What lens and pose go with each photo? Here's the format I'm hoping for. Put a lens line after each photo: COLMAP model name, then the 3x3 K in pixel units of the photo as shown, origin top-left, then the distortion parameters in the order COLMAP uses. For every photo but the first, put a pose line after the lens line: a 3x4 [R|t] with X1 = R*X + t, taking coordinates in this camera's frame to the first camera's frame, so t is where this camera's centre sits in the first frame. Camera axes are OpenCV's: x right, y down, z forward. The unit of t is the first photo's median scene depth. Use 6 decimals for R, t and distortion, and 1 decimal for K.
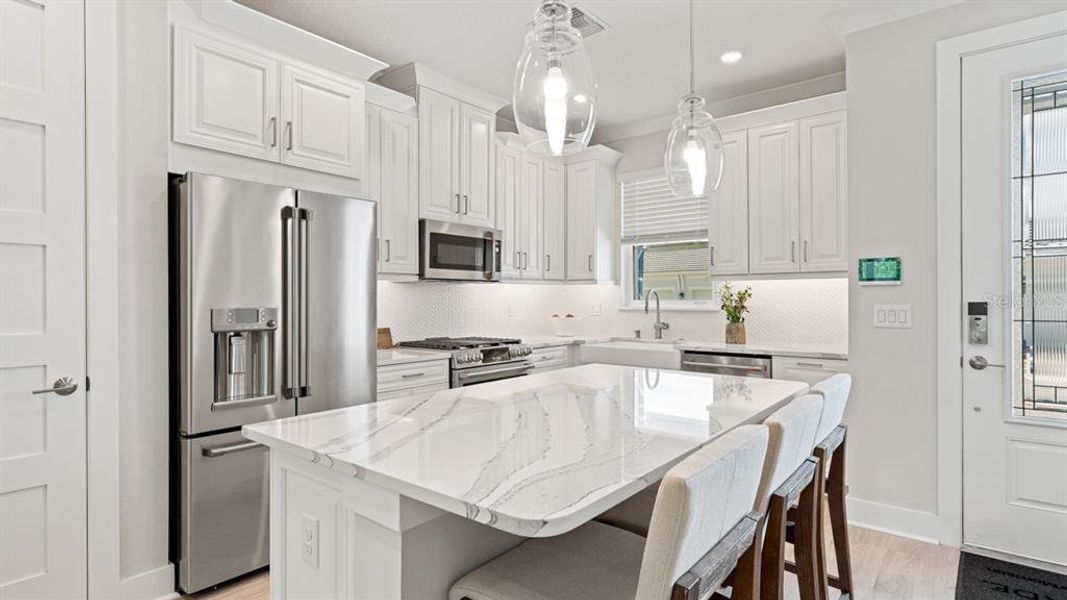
lens RADIAL K [[544.9, 0, 533.8], [0, 544.9, 297.2], [0, 0, 1]] dist [0.001935, -0.000211]
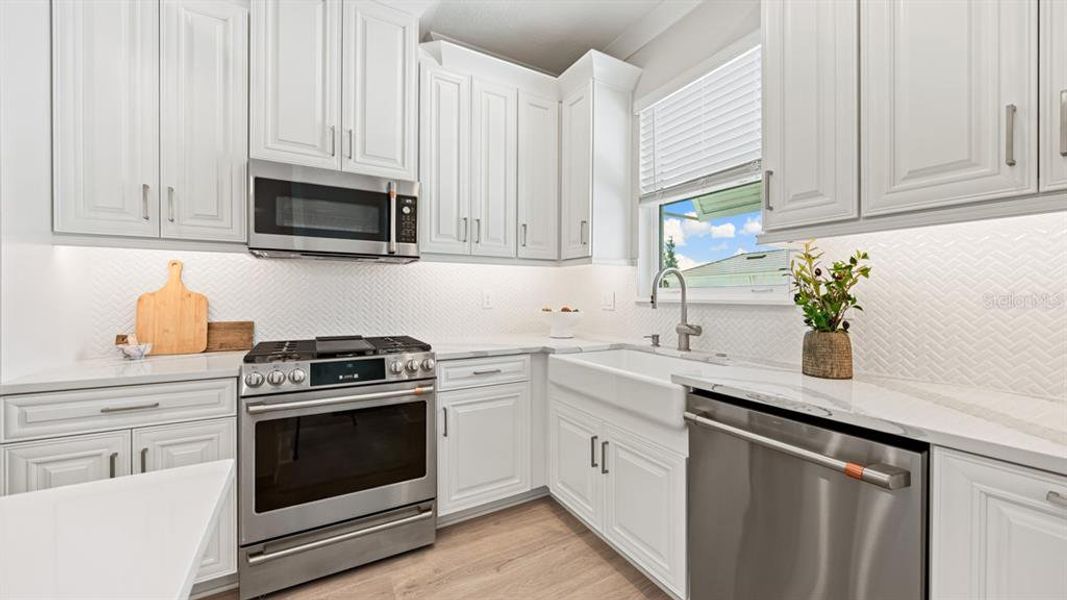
lens RADIAL K [[394.5, 0, 534.5], [0, 394.5, 297.5], [0, 0, 1]] dist [-0.001485, -0.000159]
pose [[0.935012, 0.008051, -0.354526, 0.290534], [-0.004948, 0.999941, 0.009658, 0.018007], [0.354583, -0.007276, 0.934996, 0.678409]]
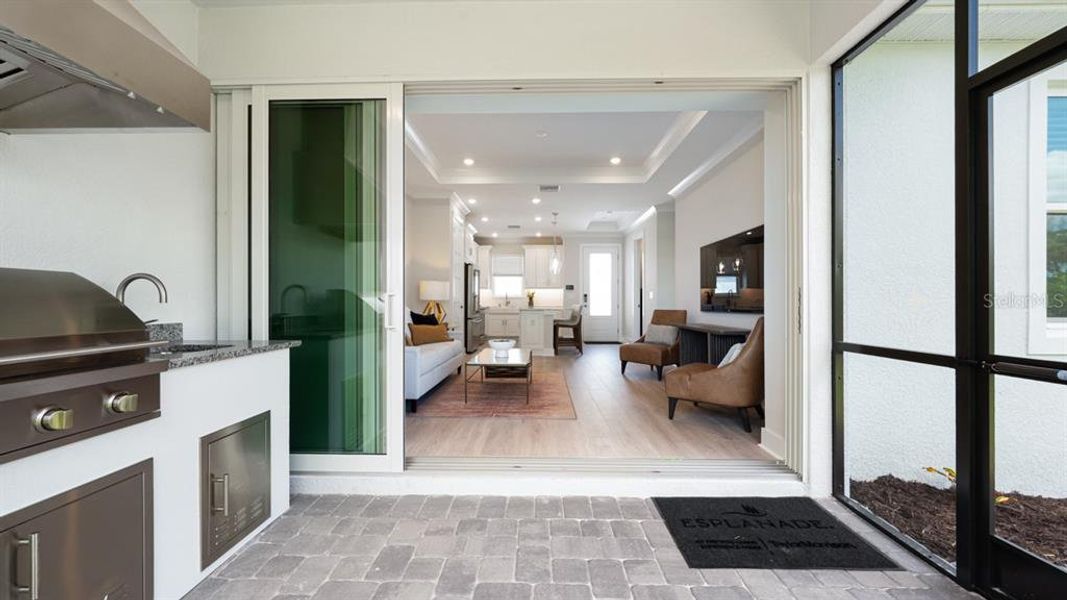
lens RADIAL K [[394.5, 0, 534.5], [0, 394.5, 297.5], [0, 0, 1]] dist [-0.001485, -0.000159]
pose [[0.782921, 0.013282, 0.621980, -1.428985], [-0.005694, 0.999883, -0.014185, 0.071510], [-0.622095, 0.007564, 0.782905, -1.235894]]
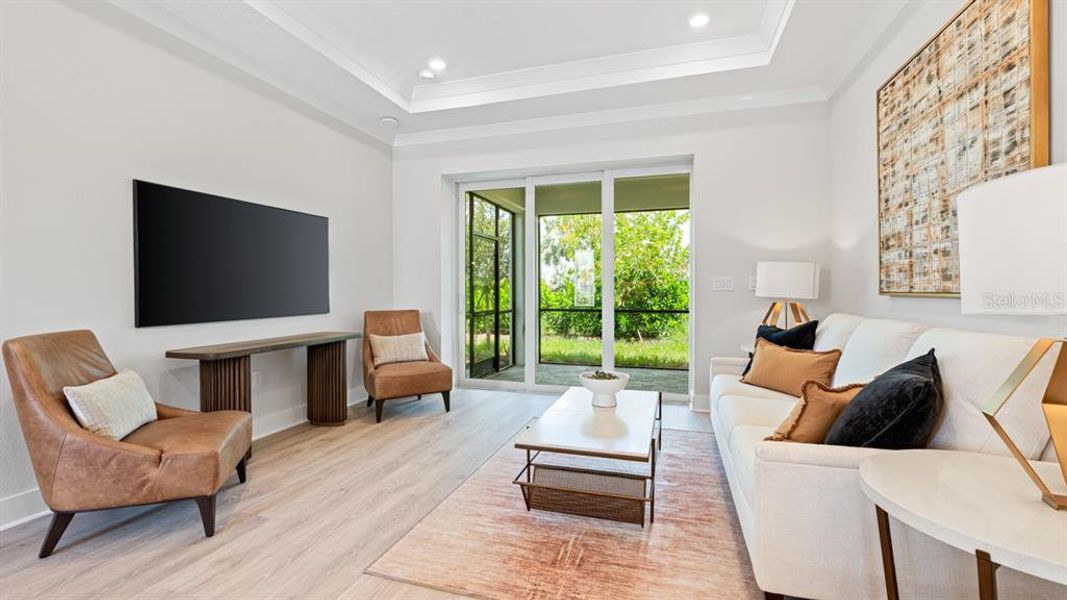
lens RADIAL K [[454.2, 0, 531.1], [0, 454.2, 291.7], [0, 0, 1]] dist [-0.000950, 0.000250]
pose [[-0.926135, 0.006827, -0.377131, -0.364425], [0.005945, 0.999976, 0.003504, 0.041773], [0.377146, 0.001003, -0.926153, 0.420057]]
